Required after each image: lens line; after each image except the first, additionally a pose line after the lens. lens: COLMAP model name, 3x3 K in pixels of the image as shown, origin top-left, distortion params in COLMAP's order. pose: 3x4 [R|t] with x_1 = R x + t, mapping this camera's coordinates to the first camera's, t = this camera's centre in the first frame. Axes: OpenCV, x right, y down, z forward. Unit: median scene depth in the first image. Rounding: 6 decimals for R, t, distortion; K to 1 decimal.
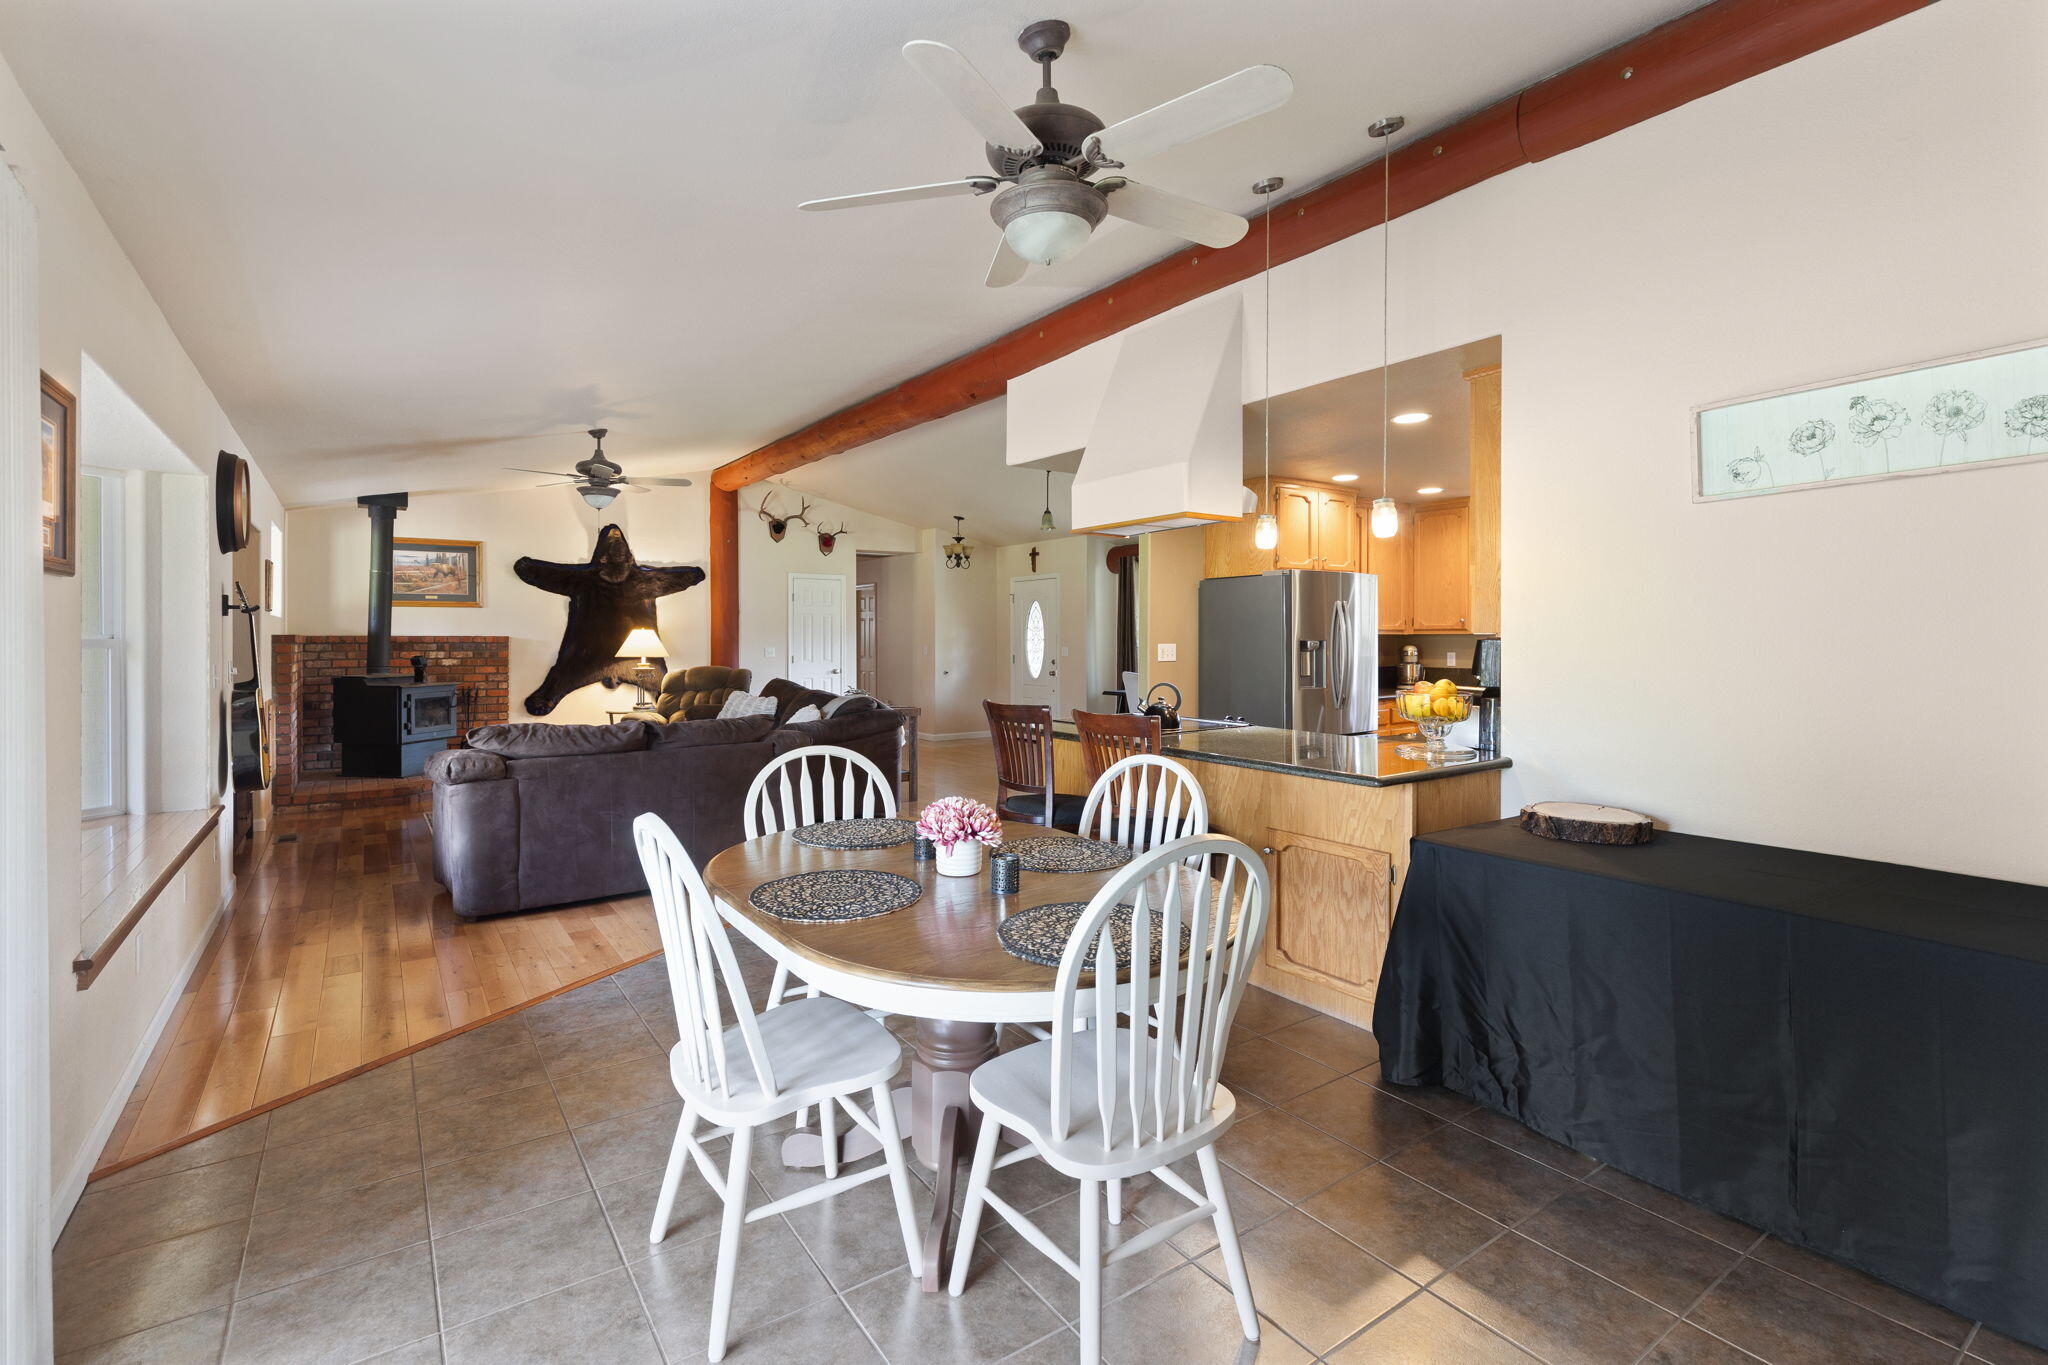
lens RADIAL K [[938.5, 0, 999.8], [0, 938.5, 648.1], [0, 0, 1]] dist [0.005365, -0.001525]
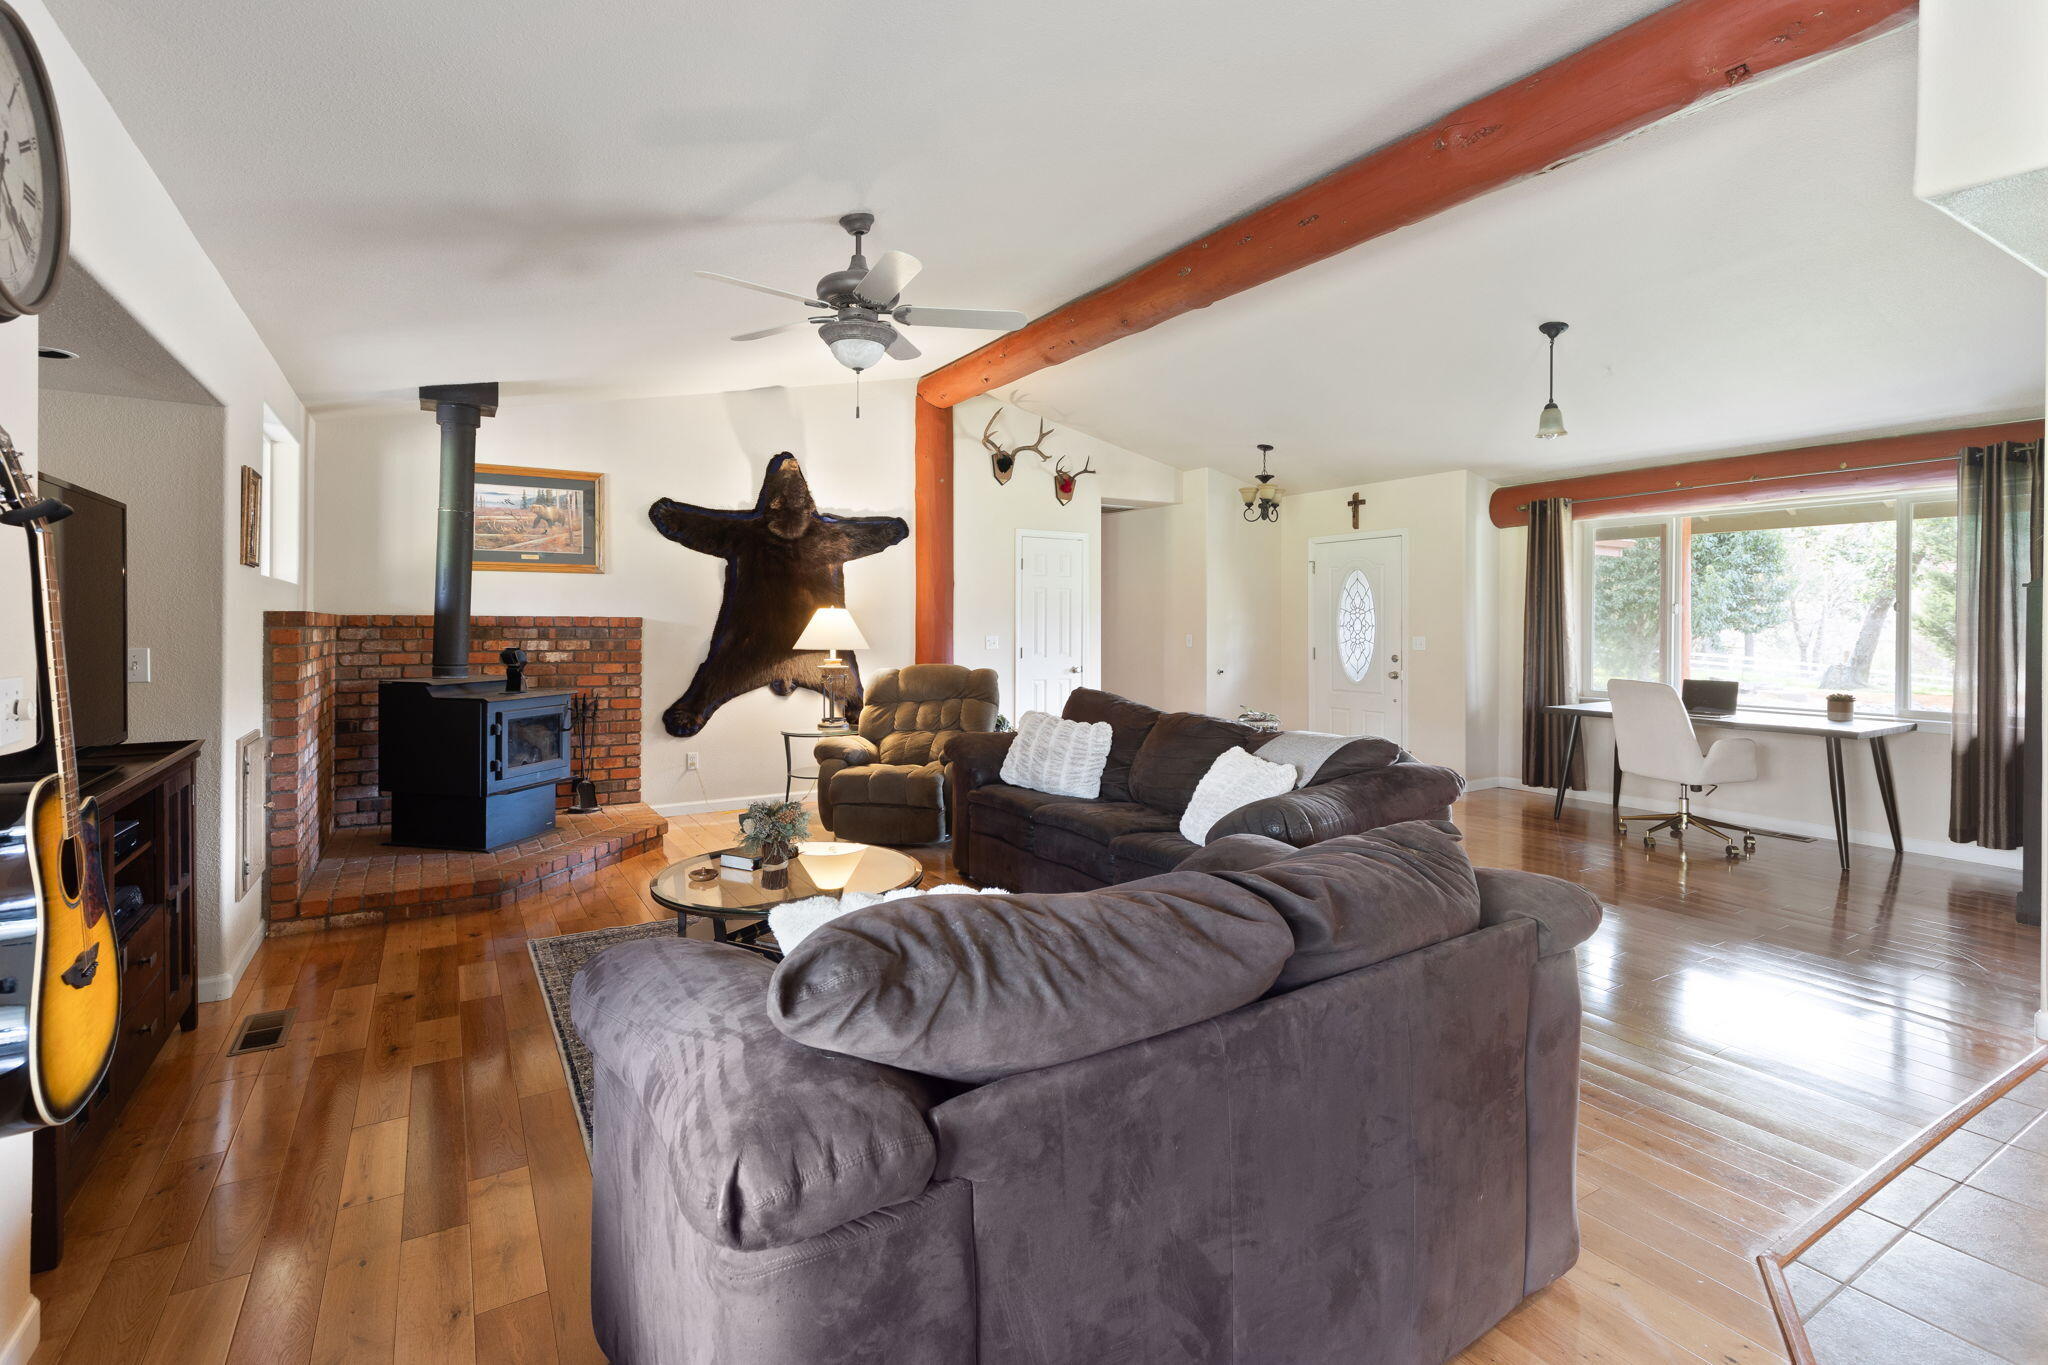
lens RADIAL K [[938.5, 0, 989.0], [0, 938.5, 629.5], [0, 0, 1]] dist [0.005365, -0.001525]
pose [[0.997693, 0.003743, -0.067788, -0.255020], [-0.004136, 0.999975, -0.005658, -0.001516], [0.067765, 0.005925, 0.997684, 0.390915]]
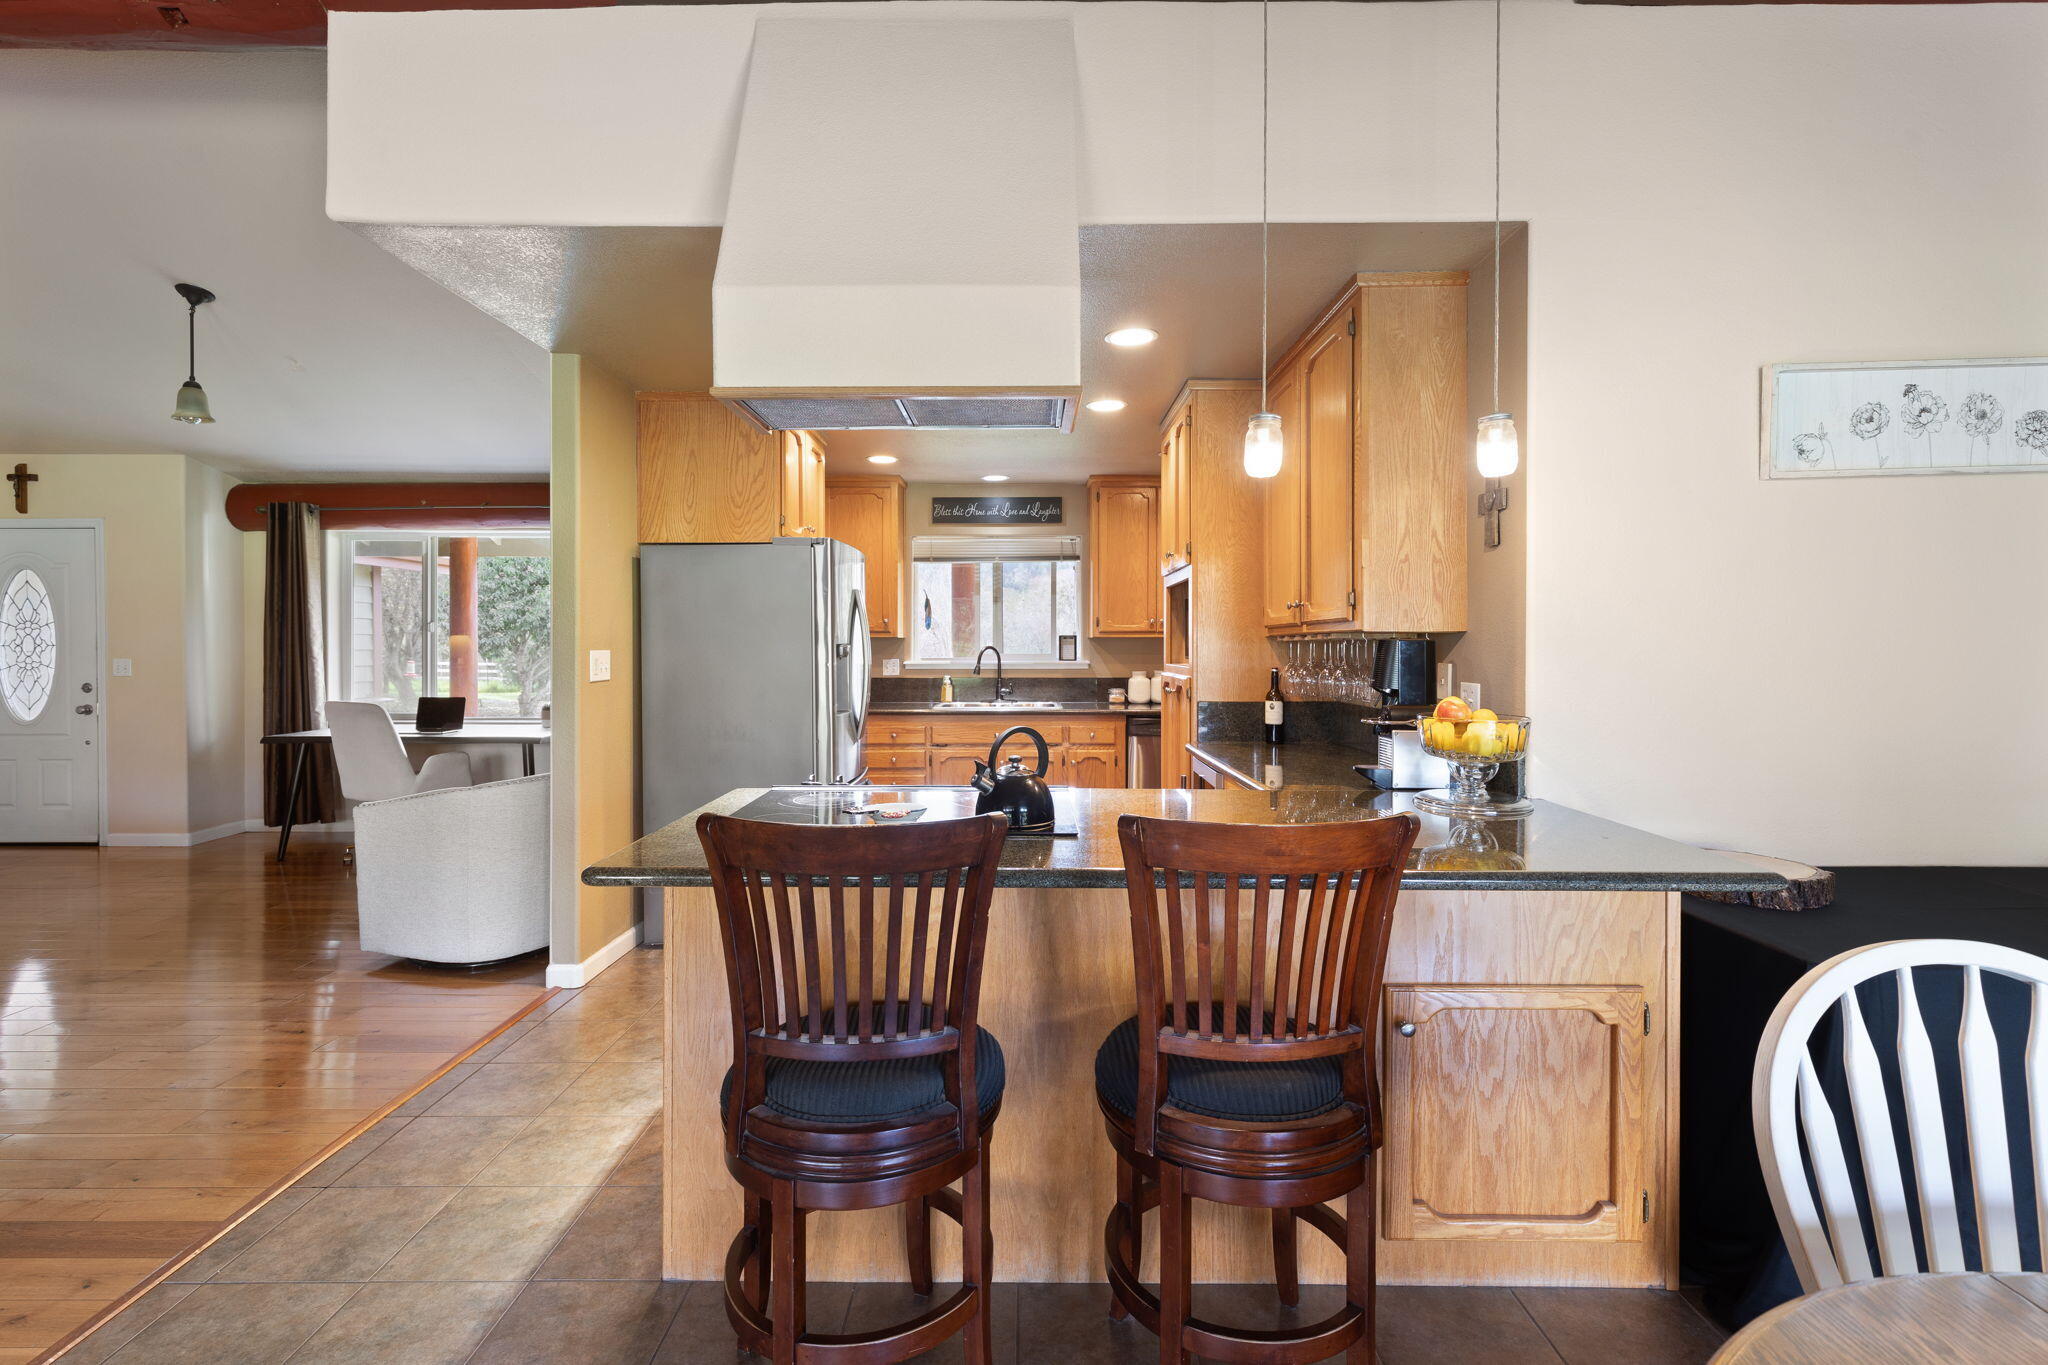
lens RADIAL K [[938.5, 0, 1015.1], [0, 938.5, 655.6], [0, 0, 1]] dist [0.005365, -0.001525]
pose [[0.560397, -0.010166, 0.828162, -0.117067], [0.009415, 0.999938, 0.005904, -0.001709], [-0.828171, 0.004489, 0.560458, 0.362643]]
